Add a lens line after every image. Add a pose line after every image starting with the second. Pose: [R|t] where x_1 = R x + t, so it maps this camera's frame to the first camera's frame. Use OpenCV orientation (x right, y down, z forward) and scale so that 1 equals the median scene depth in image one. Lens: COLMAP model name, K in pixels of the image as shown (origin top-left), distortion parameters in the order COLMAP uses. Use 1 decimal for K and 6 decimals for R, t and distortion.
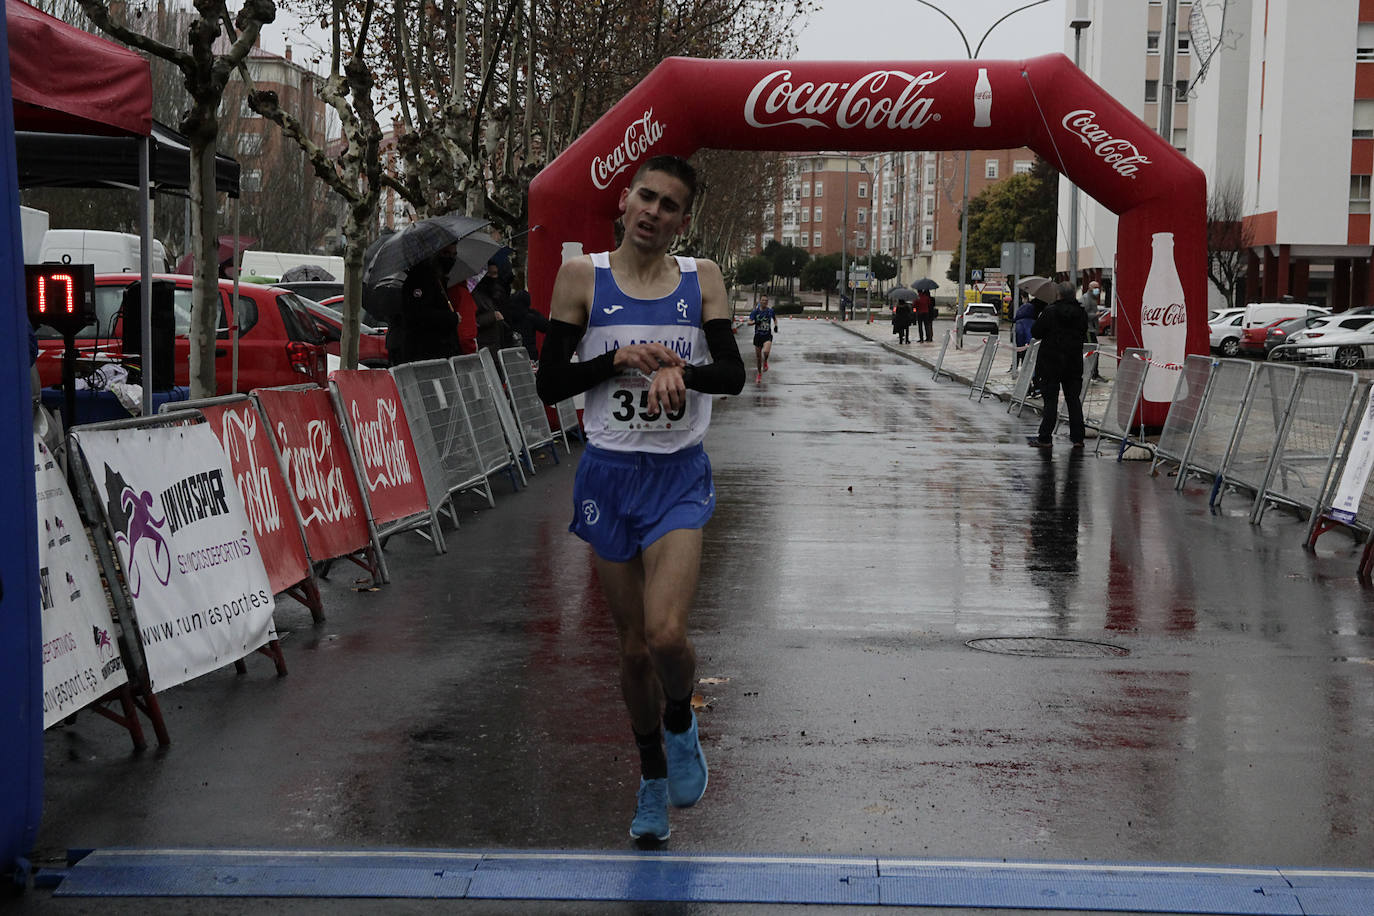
lens RADIAL K [[2995.2, 0, 686.5], [0, 2995.2, 507.7], [0, 0, 1]] dist [0.225577, 0.325544]
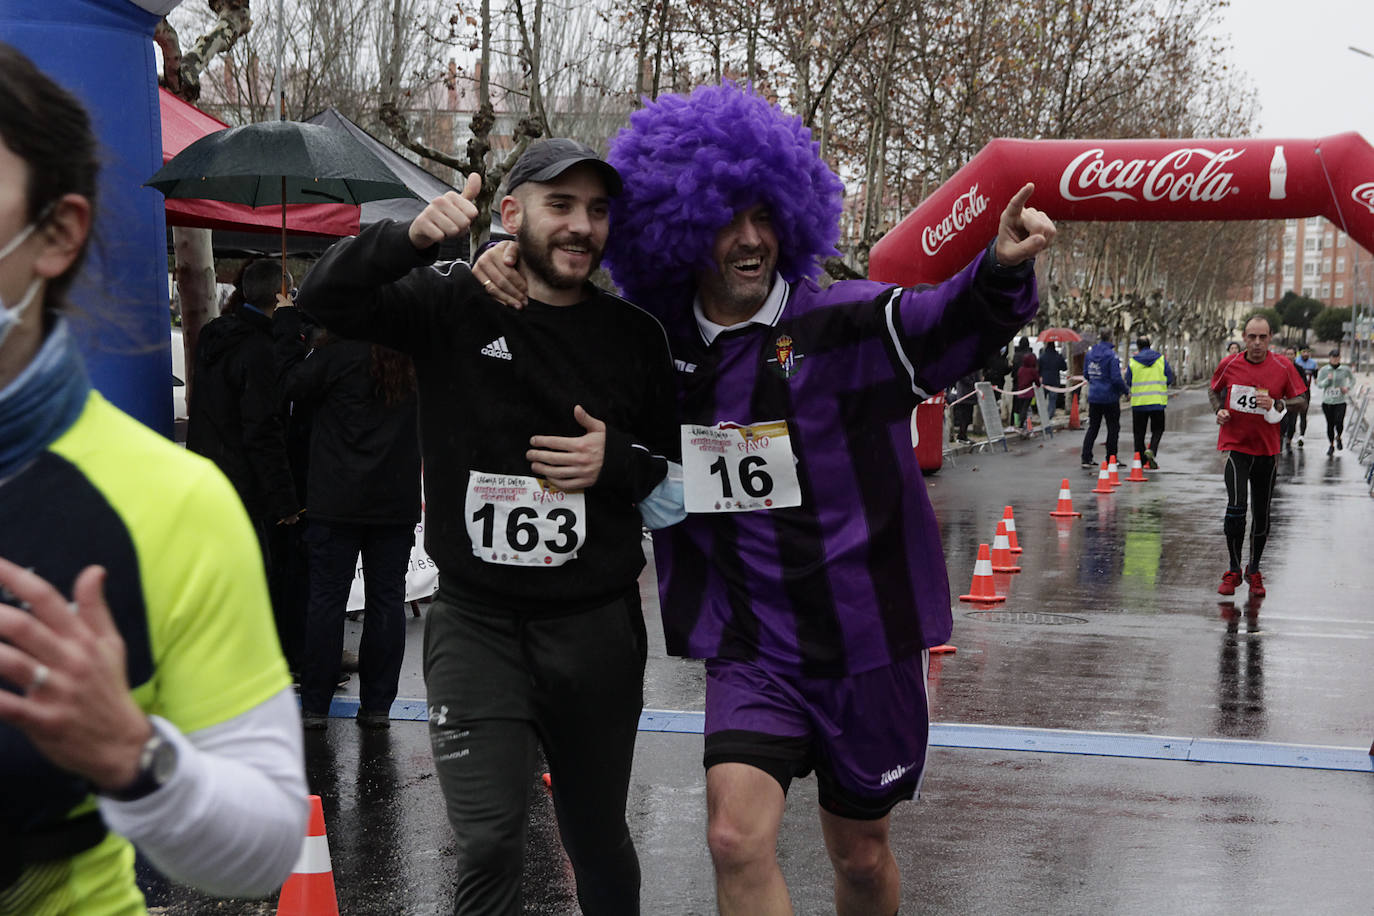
lens RADIAL K [[2980.2, 0, 684.5], [0, 2980.2, 518.8], [0, 0, 1]] dist [0.197183, 0.505057]
pose [[0.984345, 0.018069, -0.175322, 0.079972], [-0.020273, 0.999736, -0.010787, 0.007664], [0.175081, 0.014173, 0.984452, -0.127563]]
